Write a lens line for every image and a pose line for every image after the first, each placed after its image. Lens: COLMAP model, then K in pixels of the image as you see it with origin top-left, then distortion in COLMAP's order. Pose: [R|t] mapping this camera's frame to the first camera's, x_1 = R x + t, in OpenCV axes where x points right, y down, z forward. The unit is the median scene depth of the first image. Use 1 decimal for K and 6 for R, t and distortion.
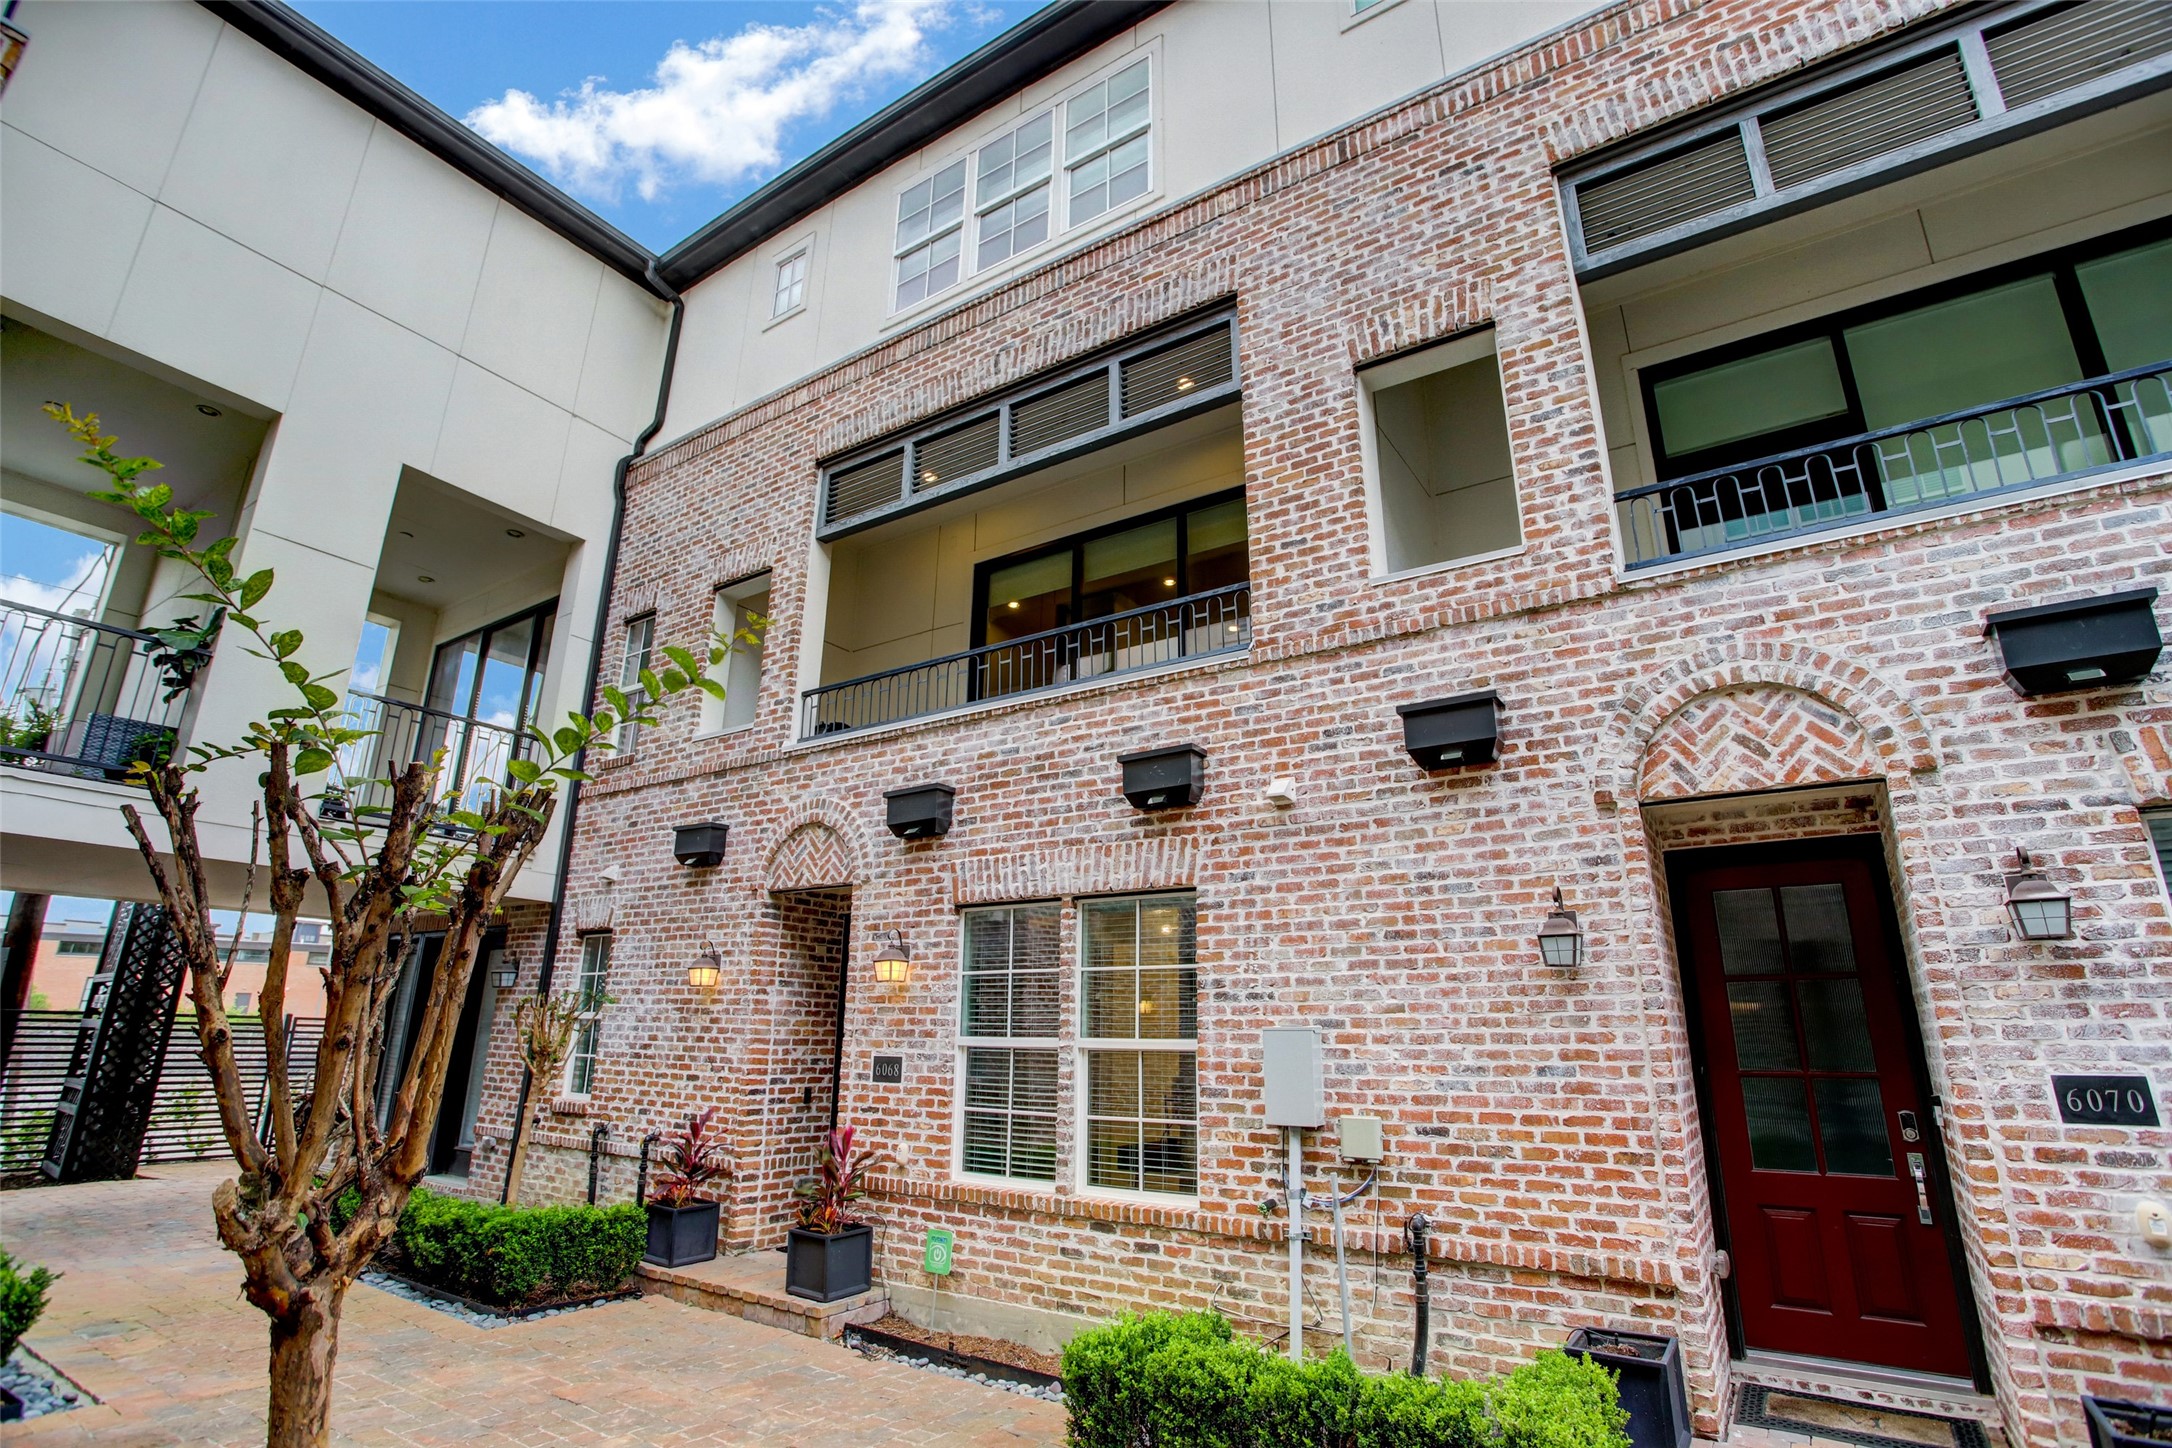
lens RADIAL K [[1082.2, 0, 1109.9], [0, 1082.2, 681.0], [0, 0, 1]] dist [-0.054675, 0.016290]
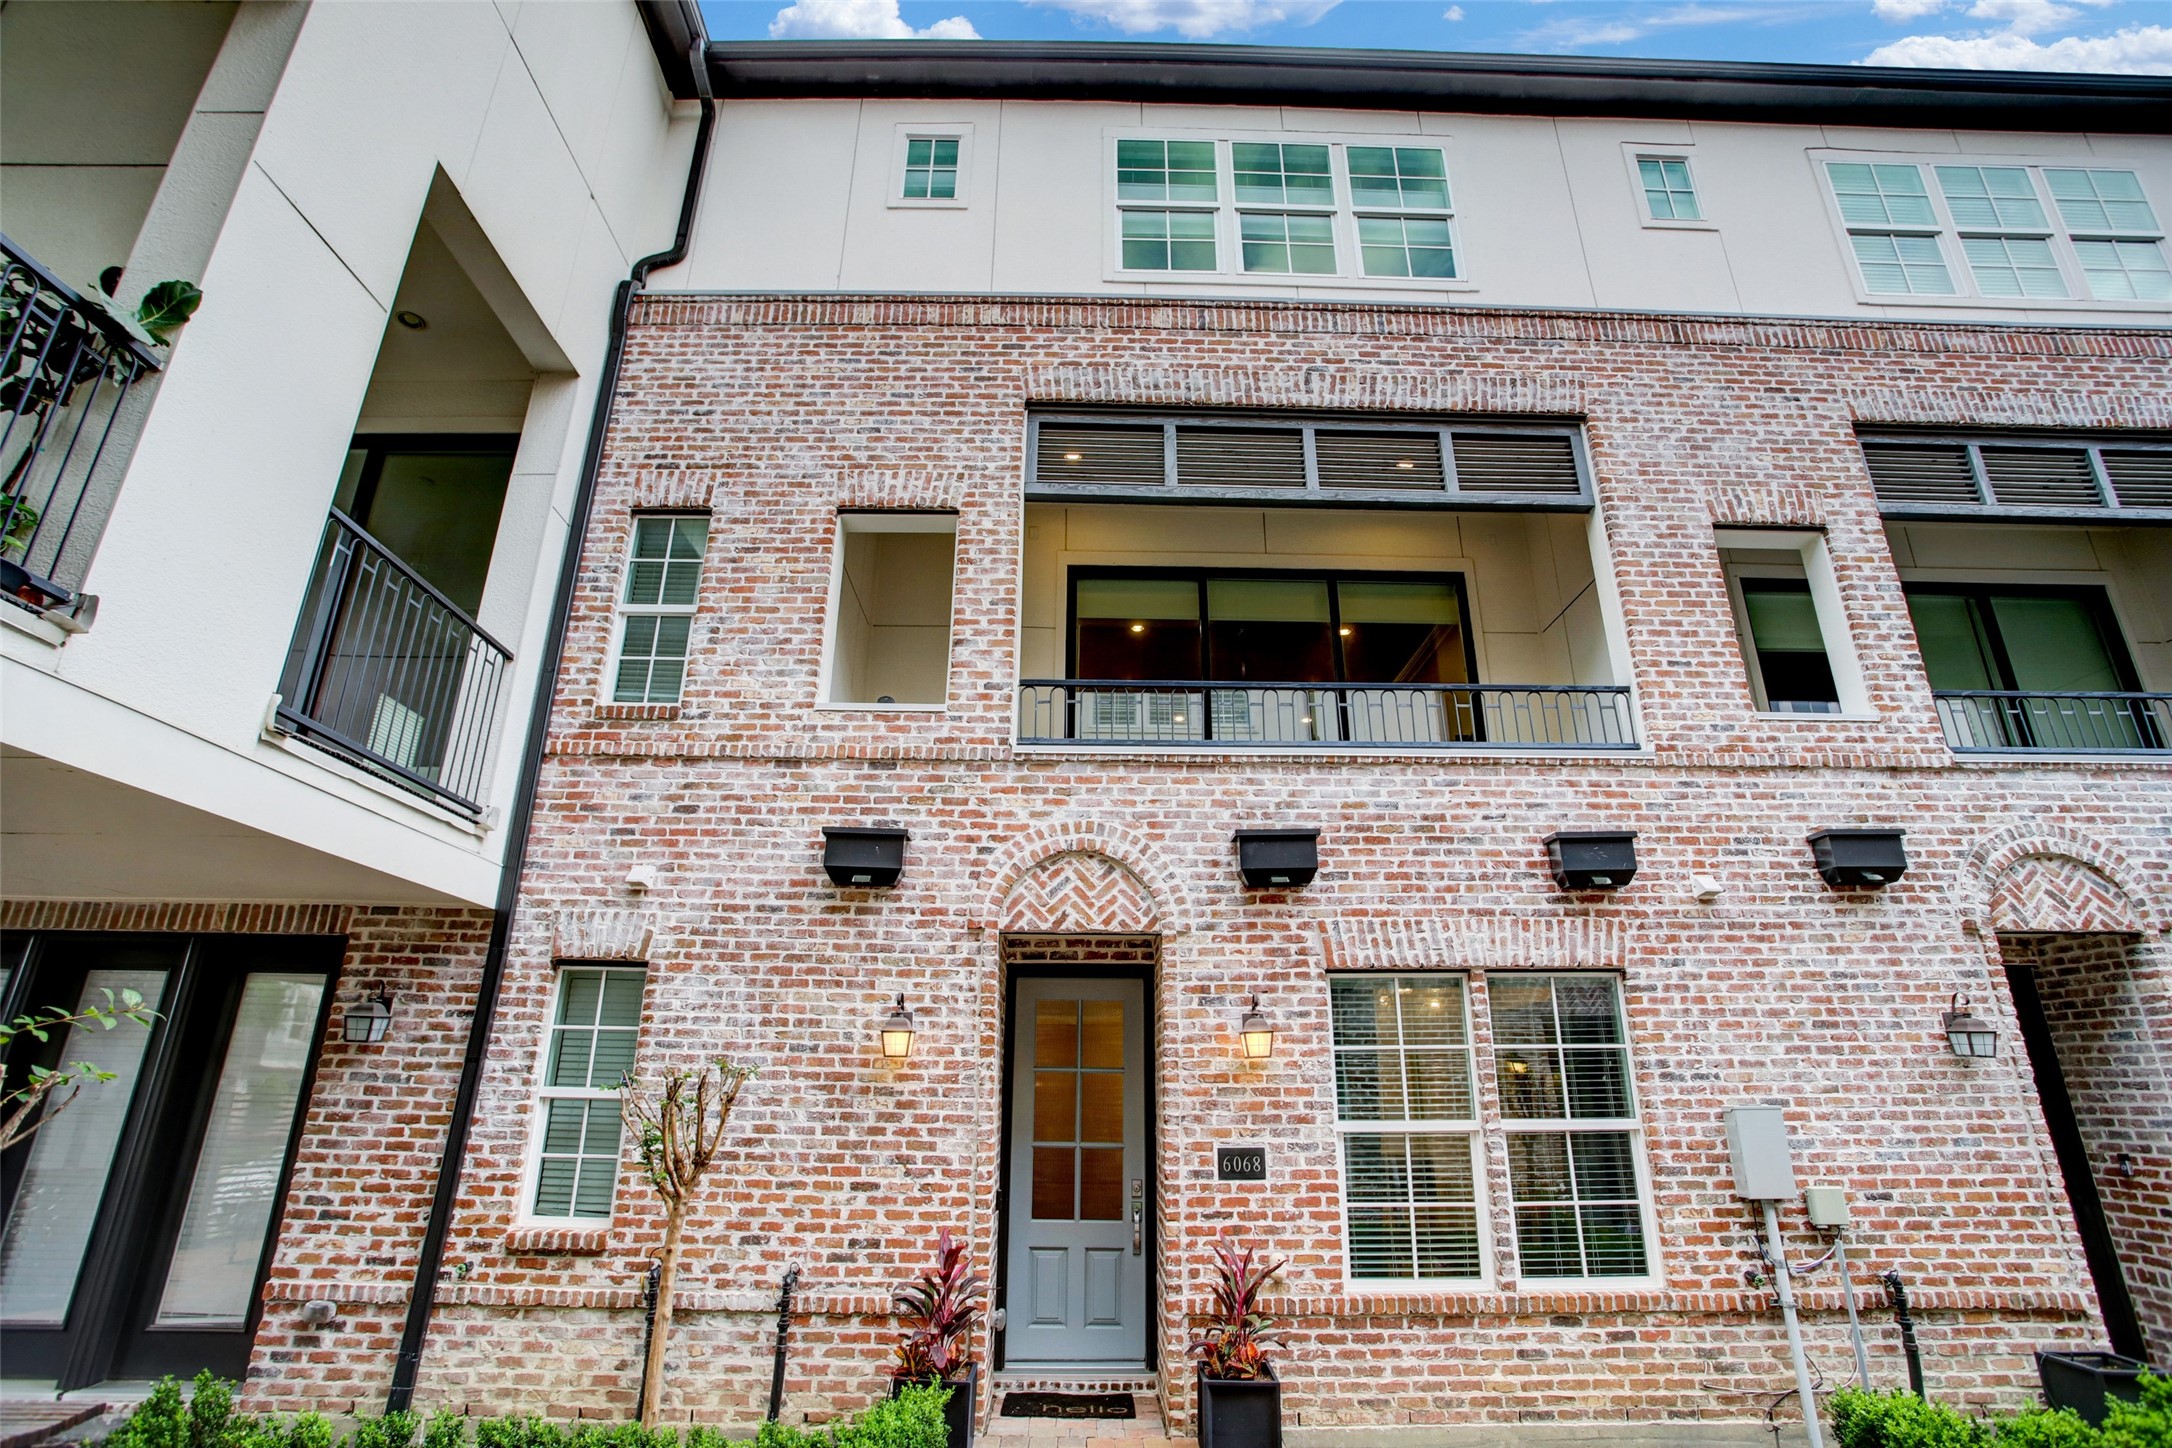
lens RADIAL K [[1082.2, 0, 953.8], [0, 1082.2, 667.0], [0, 0, 1]] dist [-0.054675, 0.016290]
pose [[0.819053, 0.205470, 0.535663, -1.012160], [-0.182429, 0.978483, -0.096384, 0.116793], [-0.543941, -0.018777, 0.838913, 0.481510]]
